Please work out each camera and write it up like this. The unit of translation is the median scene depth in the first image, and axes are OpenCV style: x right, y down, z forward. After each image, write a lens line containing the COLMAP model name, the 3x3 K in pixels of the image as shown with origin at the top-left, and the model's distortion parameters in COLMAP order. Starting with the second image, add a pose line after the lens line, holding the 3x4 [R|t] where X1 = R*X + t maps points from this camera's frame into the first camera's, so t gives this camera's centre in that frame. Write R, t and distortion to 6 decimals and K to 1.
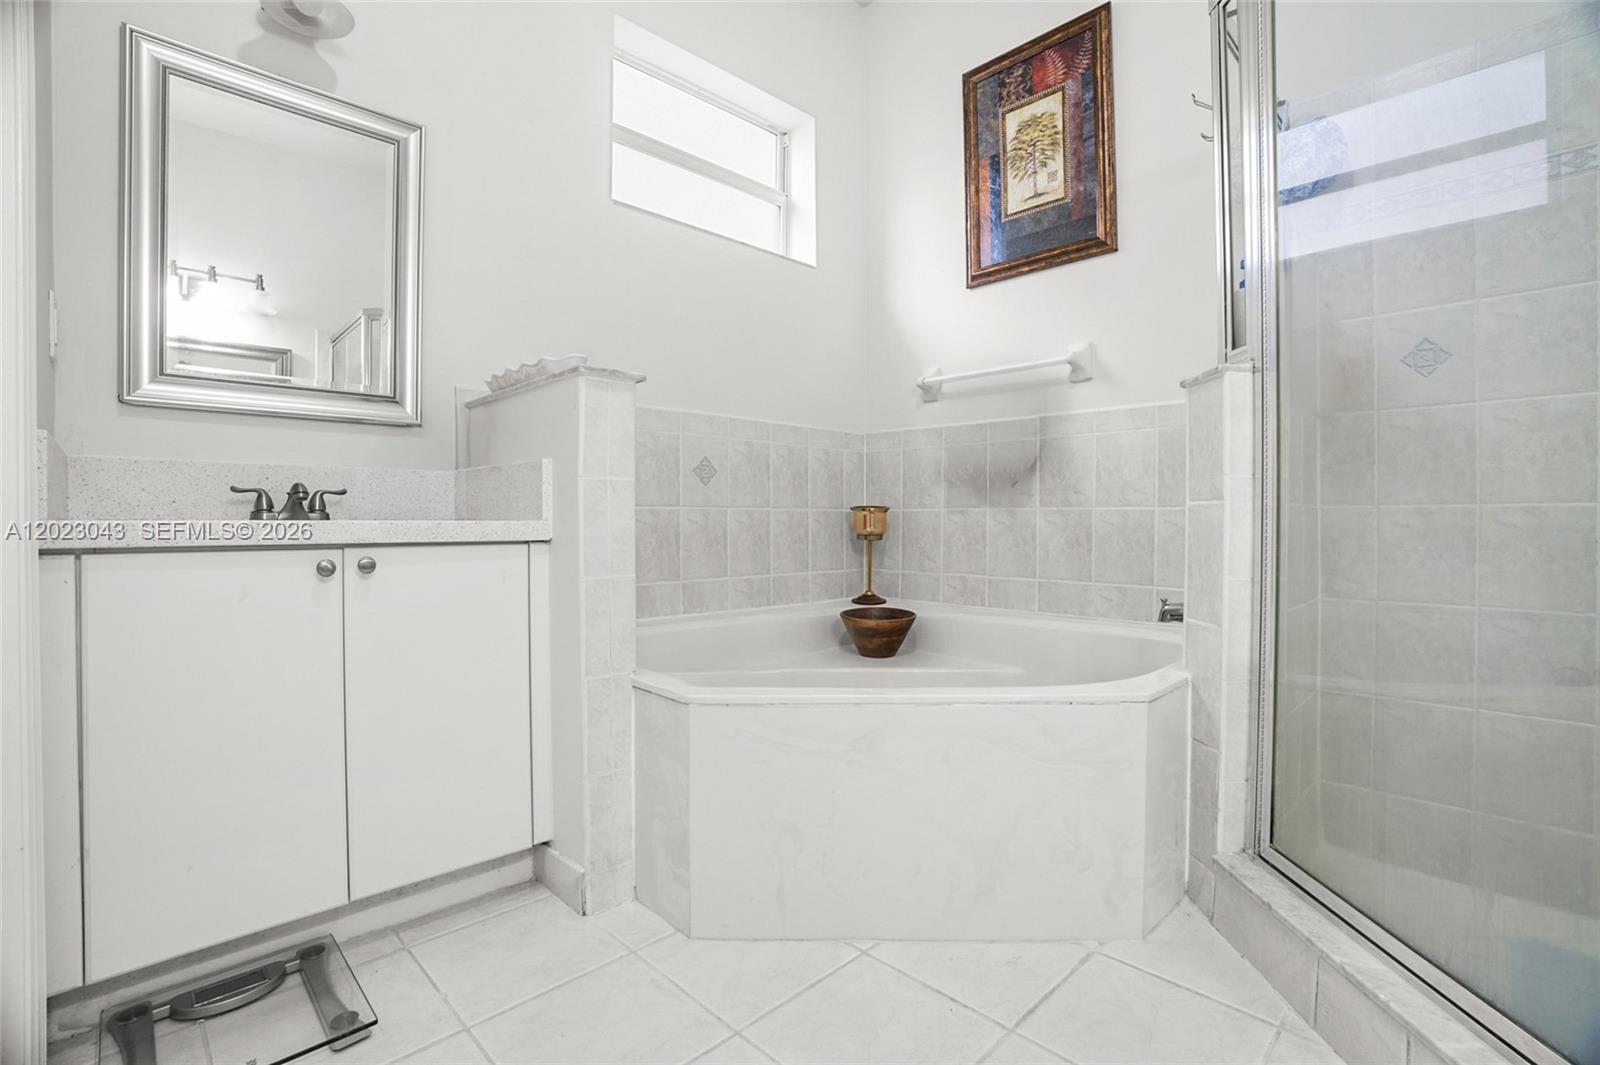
lens RADIAL K [[747.2, 0, 792.4], [0, 747.2, 521.7], [0, 0, 1]] dist [-0.064753, 0.023942]
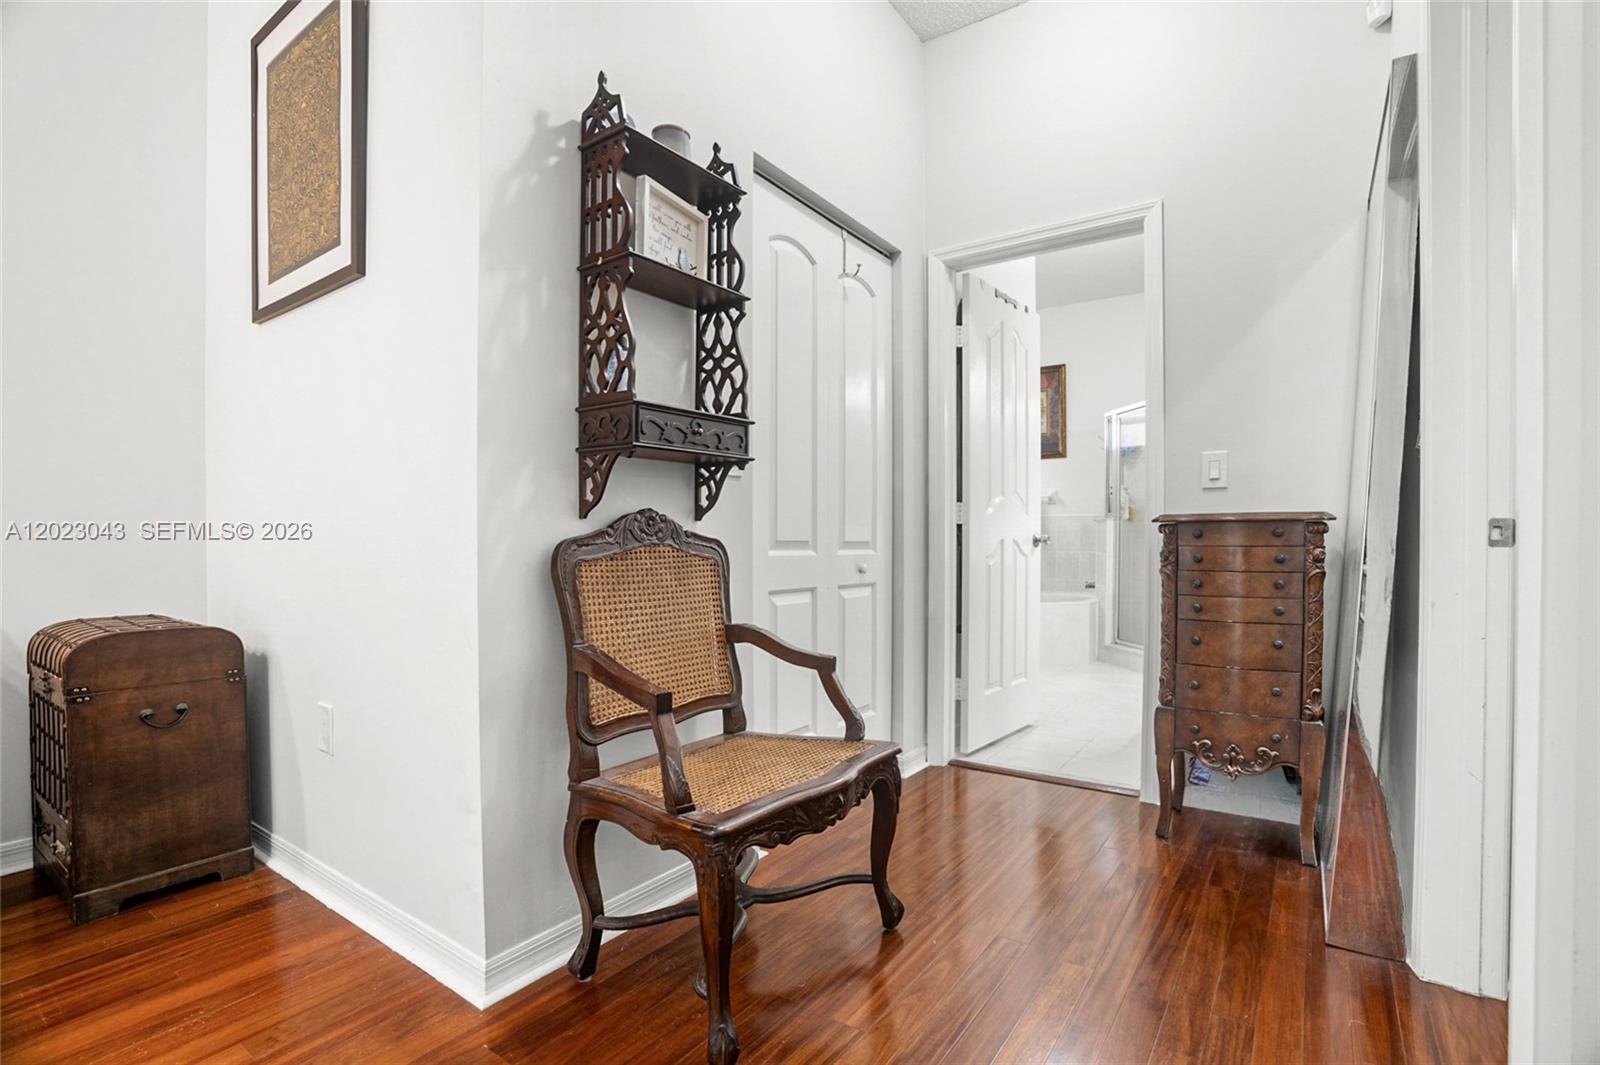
lens RADIAL K [[747.2, 0, 803.8], [0, 747.2, 545.7], [0, 0, 1]] dist [-0.064753, 0.023942]
pose [[0.983360, 0.002497, 0.181652, -1.010244], [-0.002879, 0.999994, 0.001838, -0.042950], [-0.181647, -0.002331, 0.983361, -1.522651]]
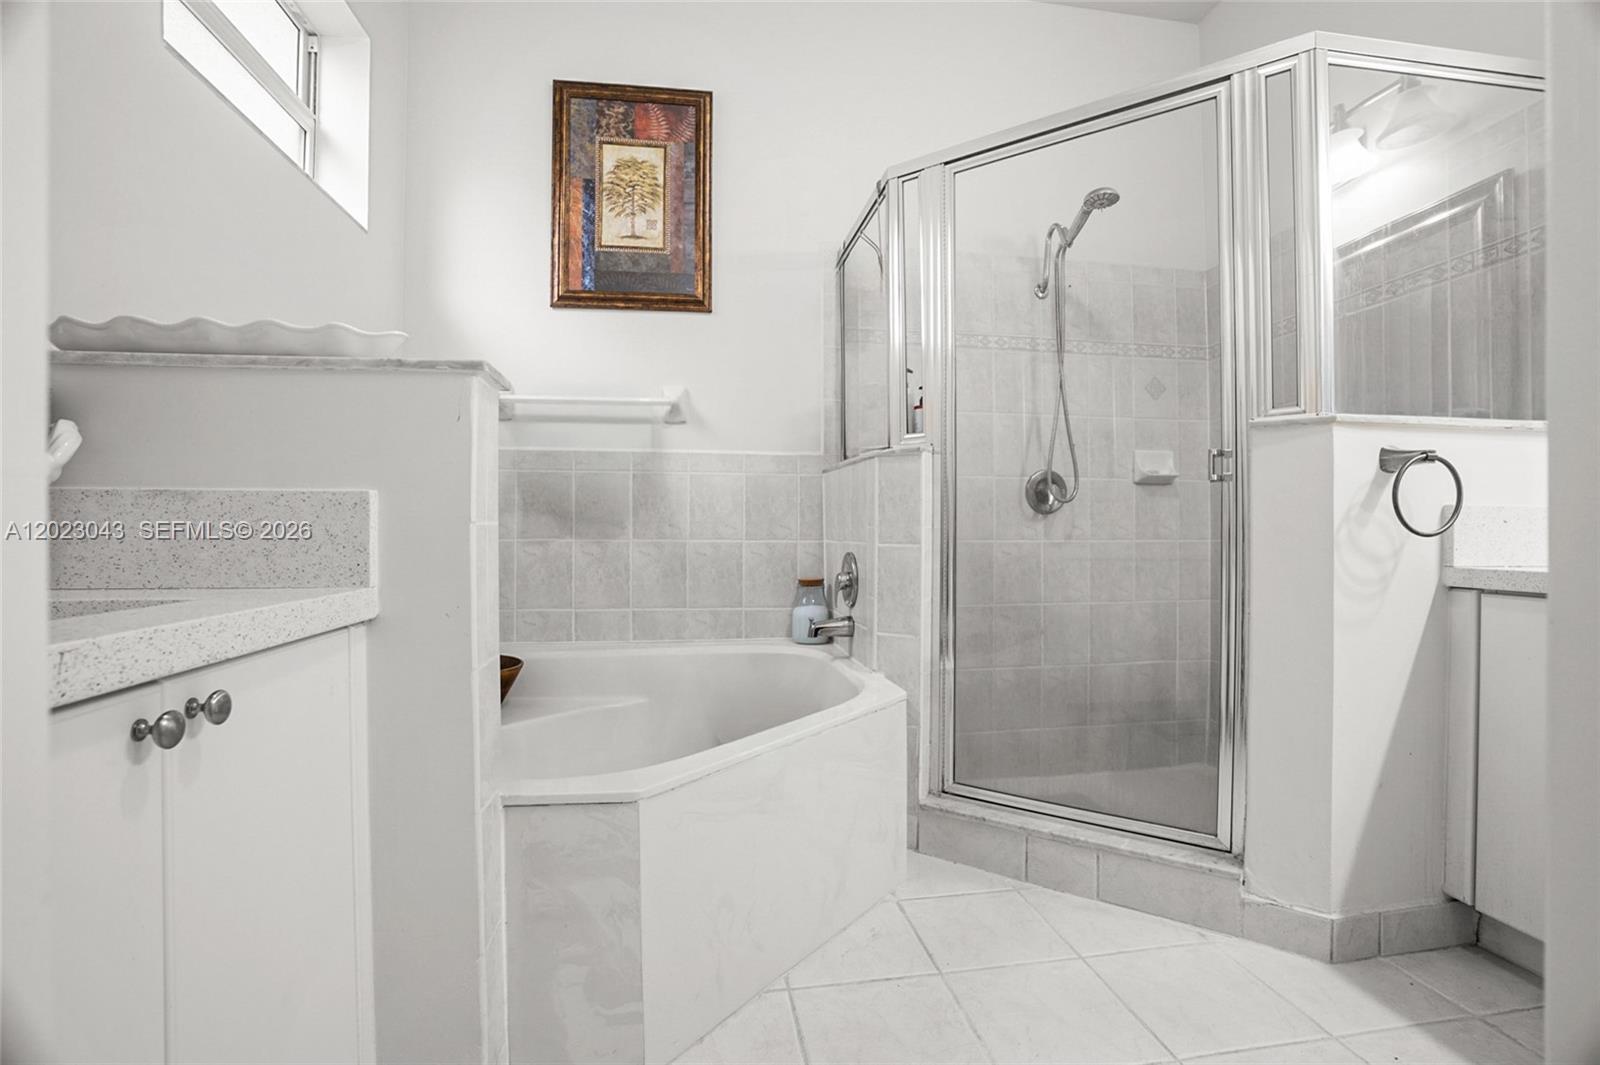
lens RADIAL K [[747.2, 0, 826.3], [0, 747.2, 531.8], [0, 0, 1]] dist [-0.064753, 0.023942]
pose [[0.563696, 0.000569, 0.825982, -0.398803], [0.001107, 0.999998, -0.001444, -0.029963], [-0.825982, 0.001729, 0.563694, 0.207905]]
